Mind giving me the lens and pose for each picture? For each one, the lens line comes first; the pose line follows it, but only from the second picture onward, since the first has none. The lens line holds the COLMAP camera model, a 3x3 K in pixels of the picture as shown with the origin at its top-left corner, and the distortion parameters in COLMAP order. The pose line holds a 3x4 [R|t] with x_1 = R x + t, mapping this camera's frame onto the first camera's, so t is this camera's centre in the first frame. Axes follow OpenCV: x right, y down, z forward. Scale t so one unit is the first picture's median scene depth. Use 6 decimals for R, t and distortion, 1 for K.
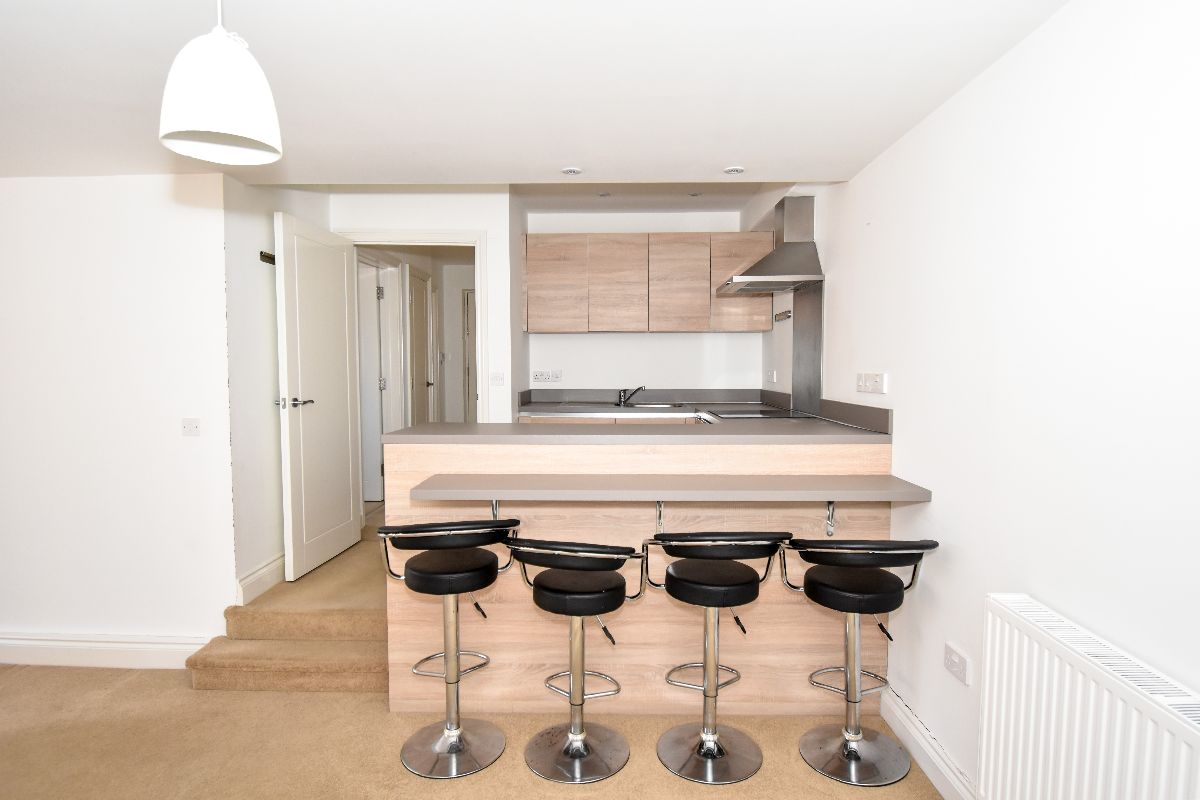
lens RADIAL K [[656.0, 0, 600.0], [0, 656.0, 400.0], [0, 0, 1]] dist [0.145597, 0.000200]
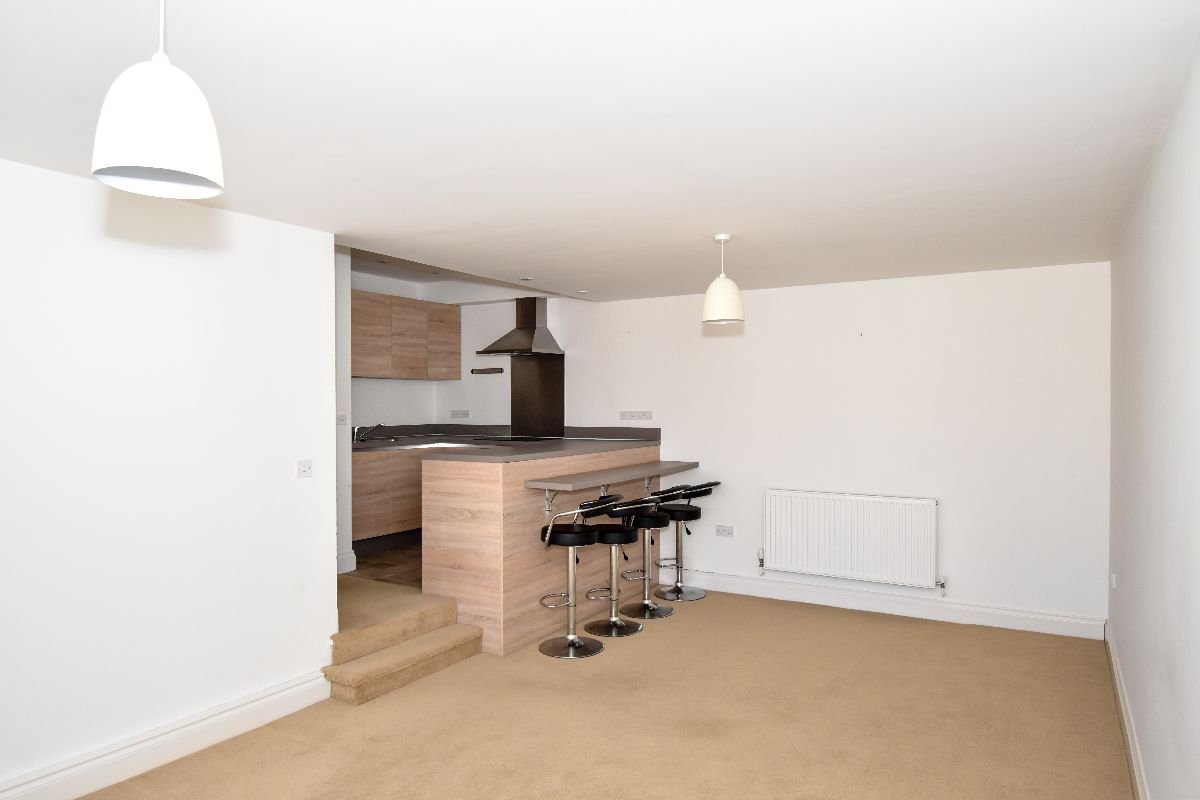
lens RADIAL K [[756.2, 0, 600.0], [0, 756.2, 400.0], [0, 0, 1]] dist [-0.000811, -0.000563]
pose [[0.511196, -0.000304, 0.859464, -1.103981], [0.055001, 0.997962, -0.032361, -0.002699], [-0.857702, 0.063814, 0.510171, 0.005509]]
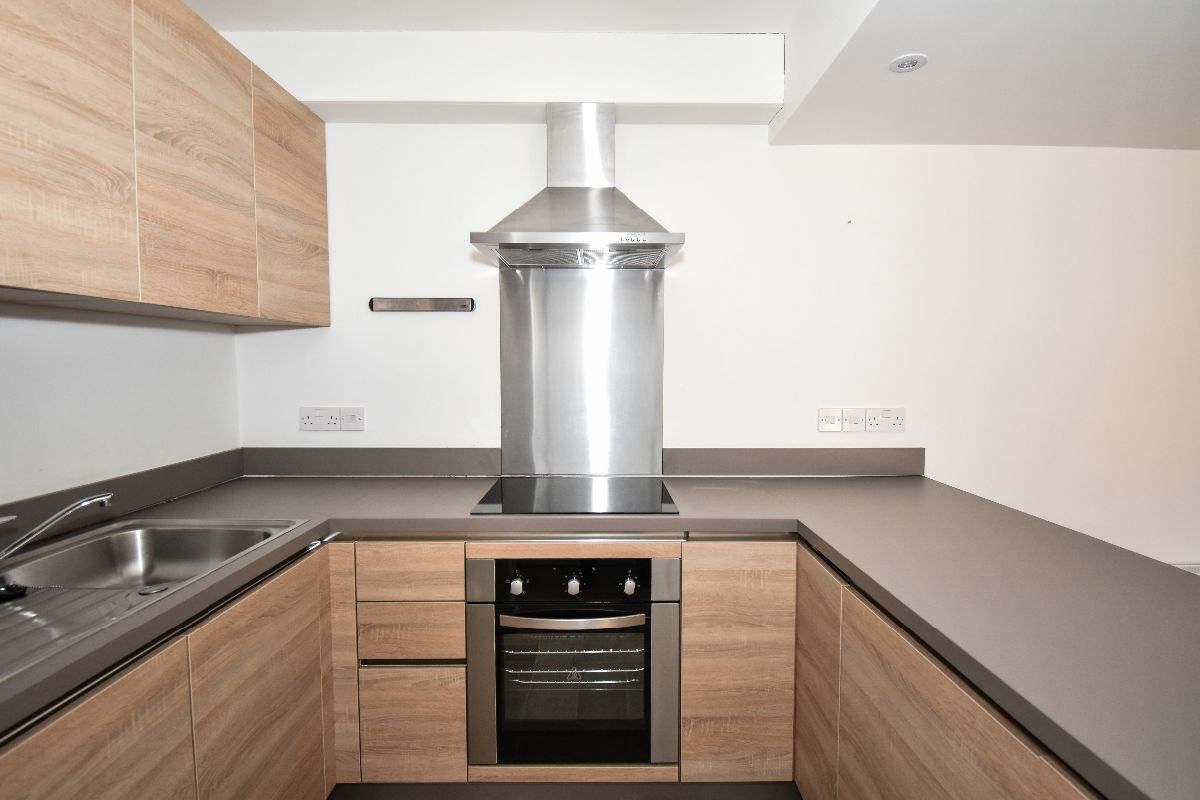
lens RADIAL K [[603.1, 0, 600.0], [0, 603.1, 400.0], [0, 0, 1]] dist [0.001828, 0.000350]
pose [[-0.029481, -0.062459, 0.997612, -0.244183], [0.056075, 0.996371, 0.064039, -0.085296], [-0.997991, 0.057829, -0.025872, 1.009078]]
